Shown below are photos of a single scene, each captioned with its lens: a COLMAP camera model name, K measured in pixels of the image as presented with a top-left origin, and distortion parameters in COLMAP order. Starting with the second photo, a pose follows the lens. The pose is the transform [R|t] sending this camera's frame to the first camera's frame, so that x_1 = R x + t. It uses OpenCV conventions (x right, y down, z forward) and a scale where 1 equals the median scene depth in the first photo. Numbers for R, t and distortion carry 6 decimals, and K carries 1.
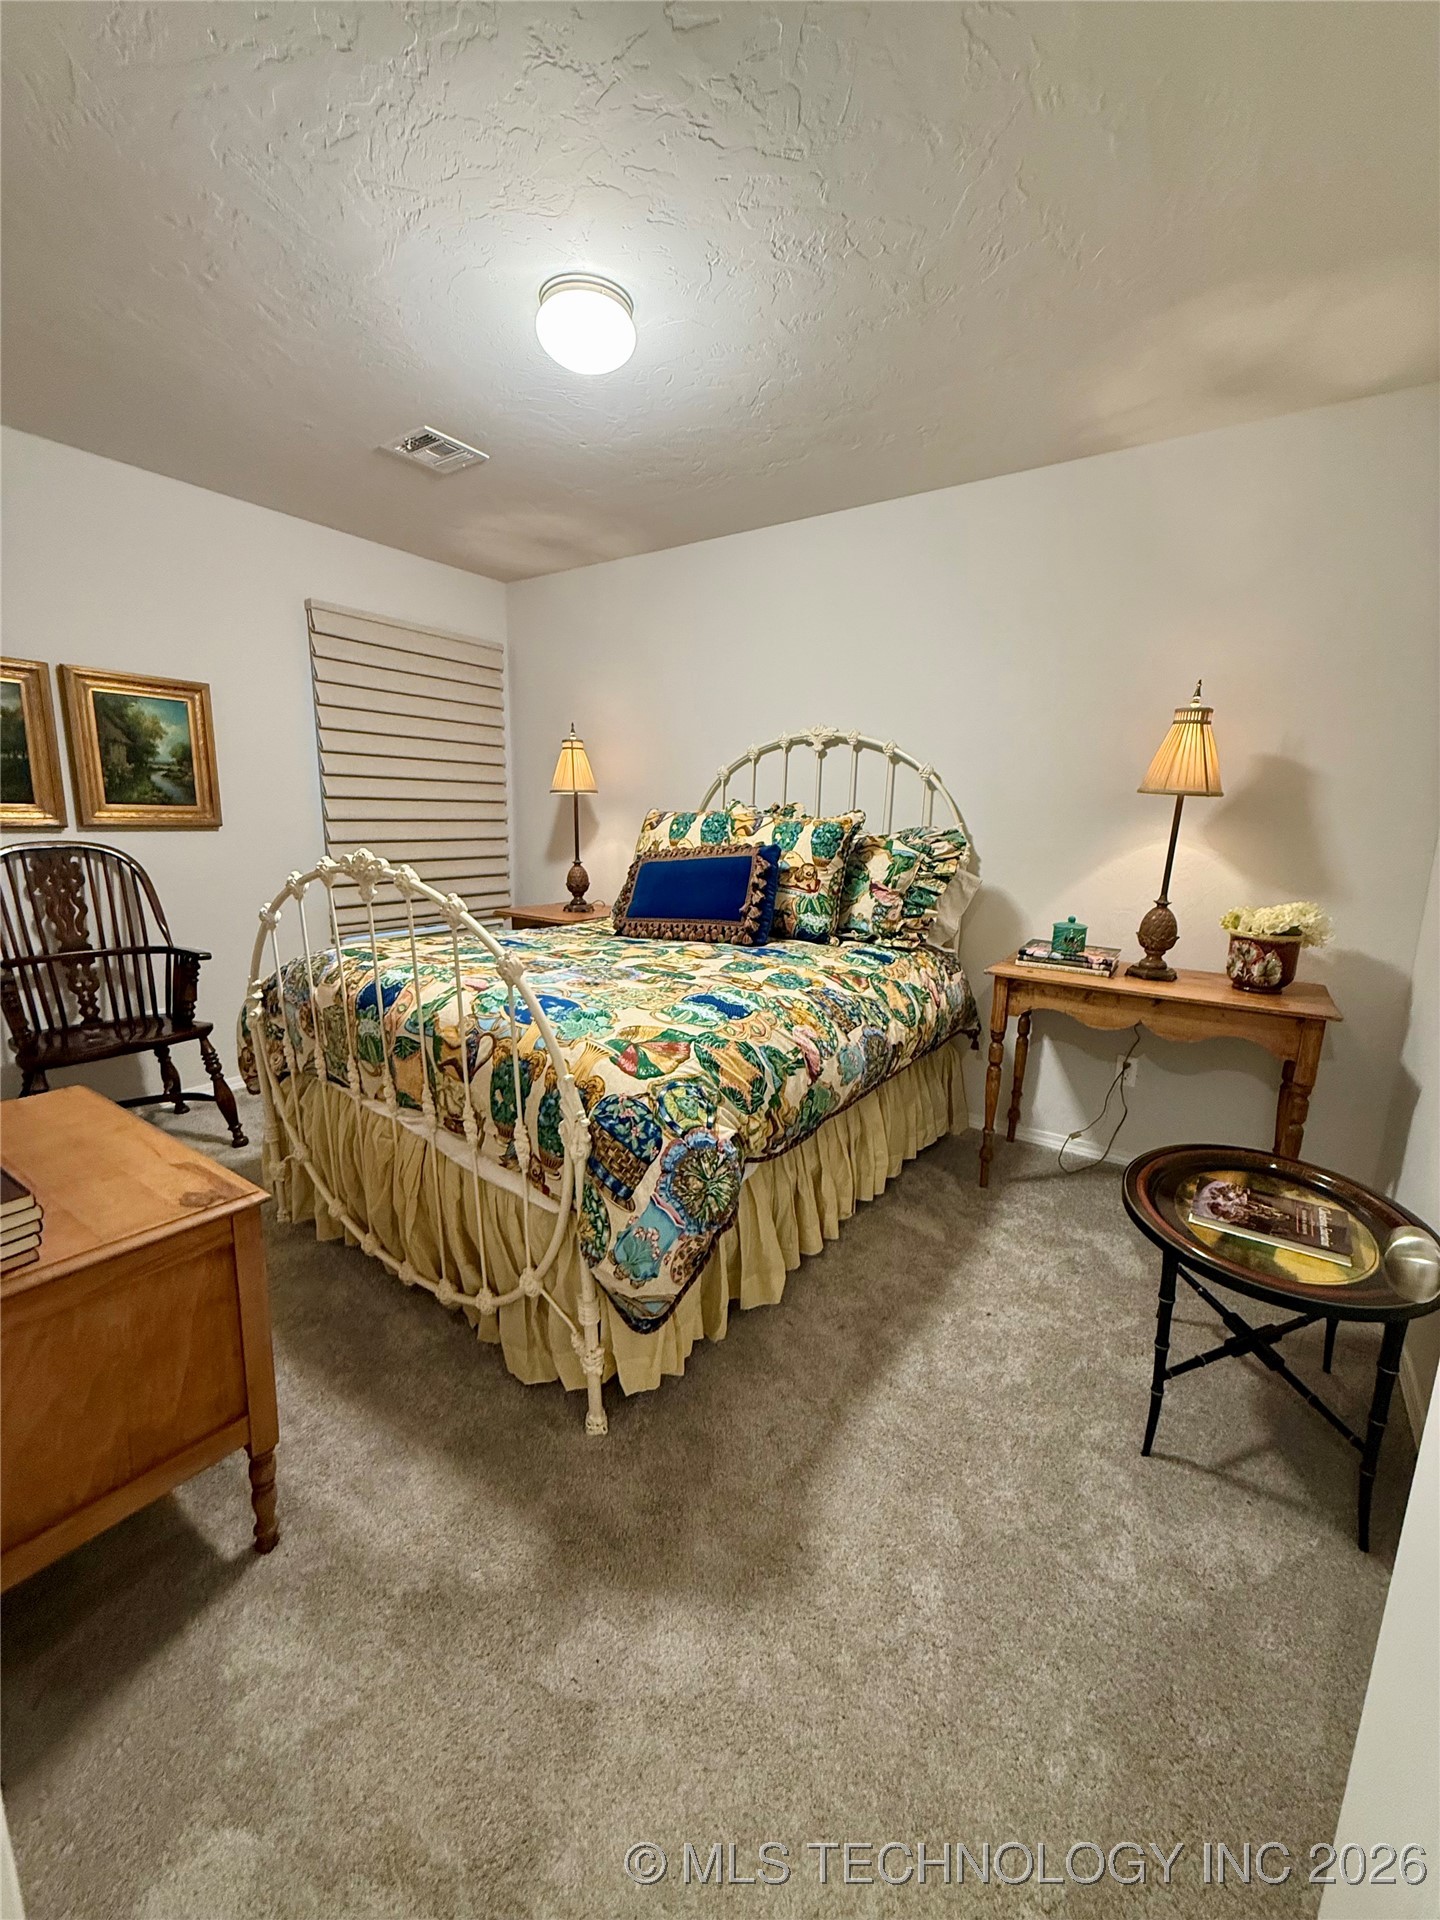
lens RADIAL K [[759.7, 0, 722.8], [0, 759.7, 956.7], [0, 0, 1]] dist [-0.000665, 0.000704]
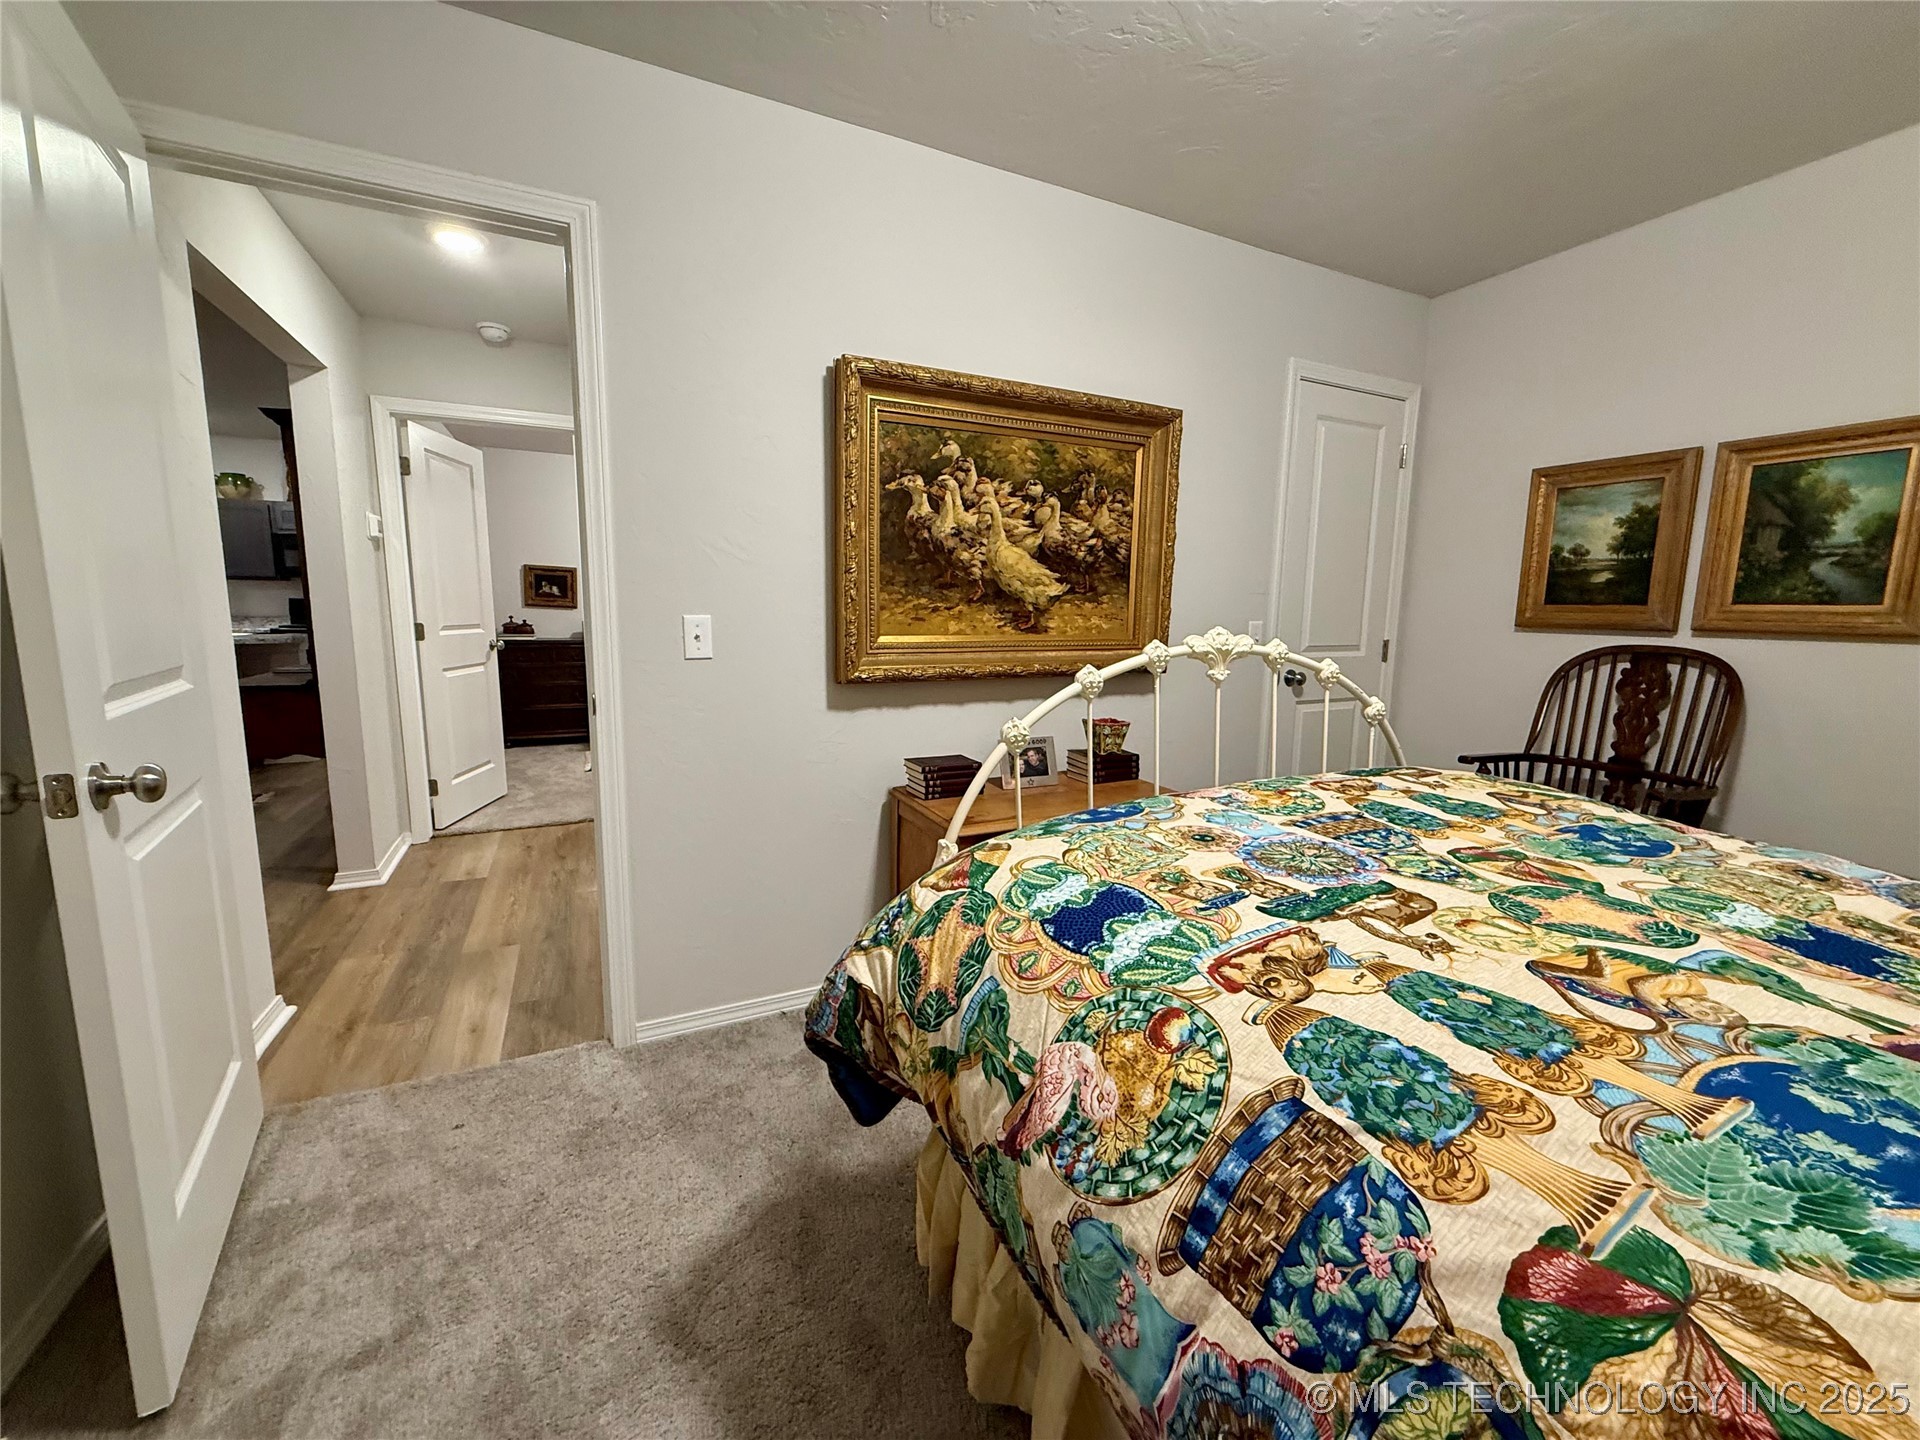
lens RADIAL K [[759.7, 0, 954.5], [0, 759.7, 717.0], [0, 0, 1]] dist [-0.000665, 0.000704]
pose [[-0.487054, 0.098268, -0.867826, 0.321936], [-0.187590, 0.958688, 0.213839, -0.107991], [0.852988, 0.266946, -0.448499, 0.720427]]
